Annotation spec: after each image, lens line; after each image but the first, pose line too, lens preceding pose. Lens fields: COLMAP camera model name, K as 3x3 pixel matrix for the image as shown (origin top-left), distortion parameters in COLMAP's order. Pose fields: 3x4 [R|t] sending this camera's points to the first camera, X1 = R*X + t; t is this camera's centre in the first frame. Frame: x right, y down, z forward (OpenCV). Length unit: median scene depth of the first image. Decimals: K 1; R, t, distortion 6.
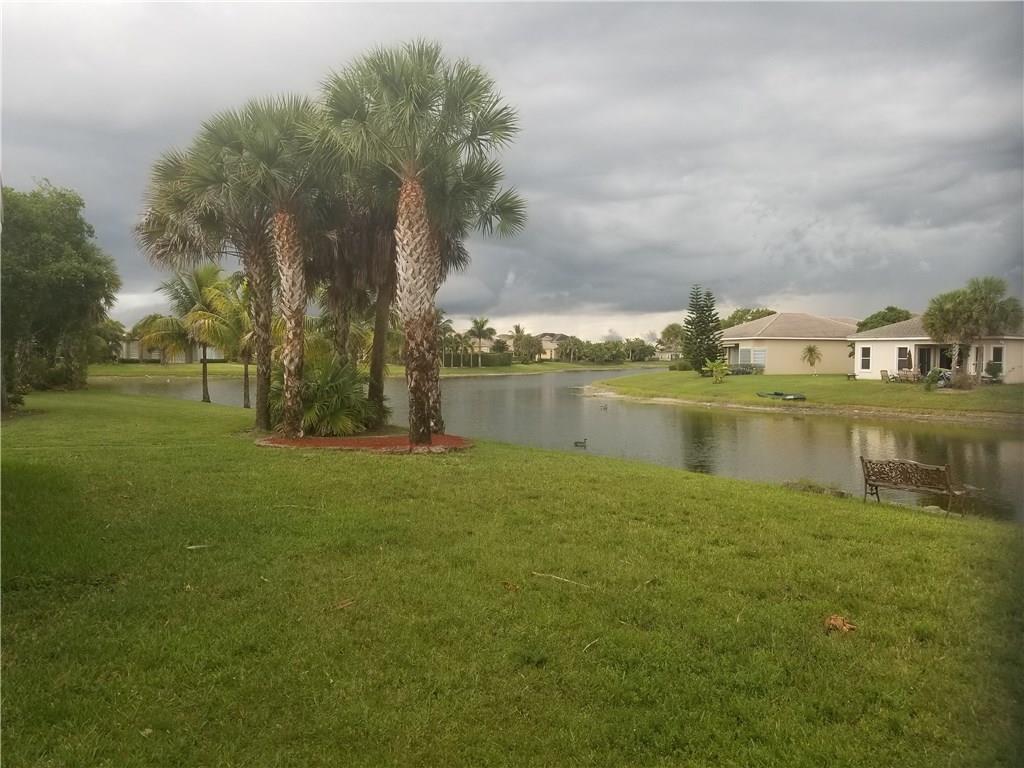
lens RADIAL K [[772.4, 0, 512.0], [0, 772.4, 384.0], [0, 0, 1]] dist [0.080011, -0.001069]
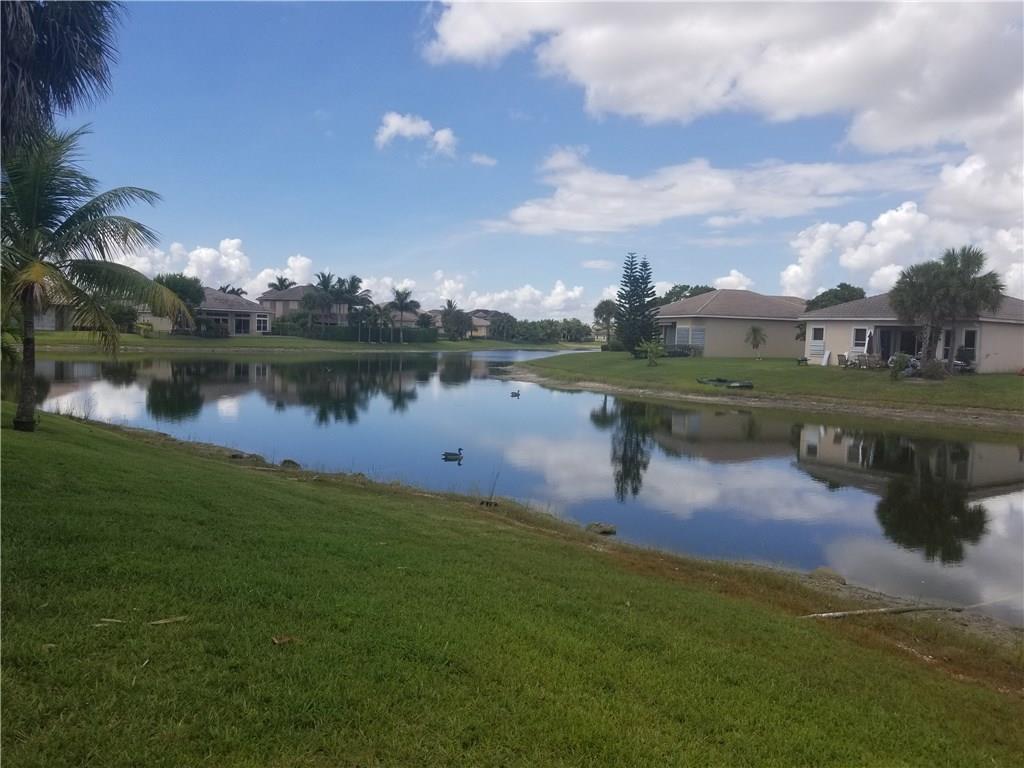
lens RADIAL K [[772.4, 0, 512.0], [0, 772.4, 384.0], [0, 0, 1]] dist [0.080011, -0.001069]
pose [[0.996549, 0.018341, 0.080953, 0.035770], [-0.020625, 0.999410, 0.027462, -0.001373], [-0.080401, -0.029037, 0.996340, 0.137690]]
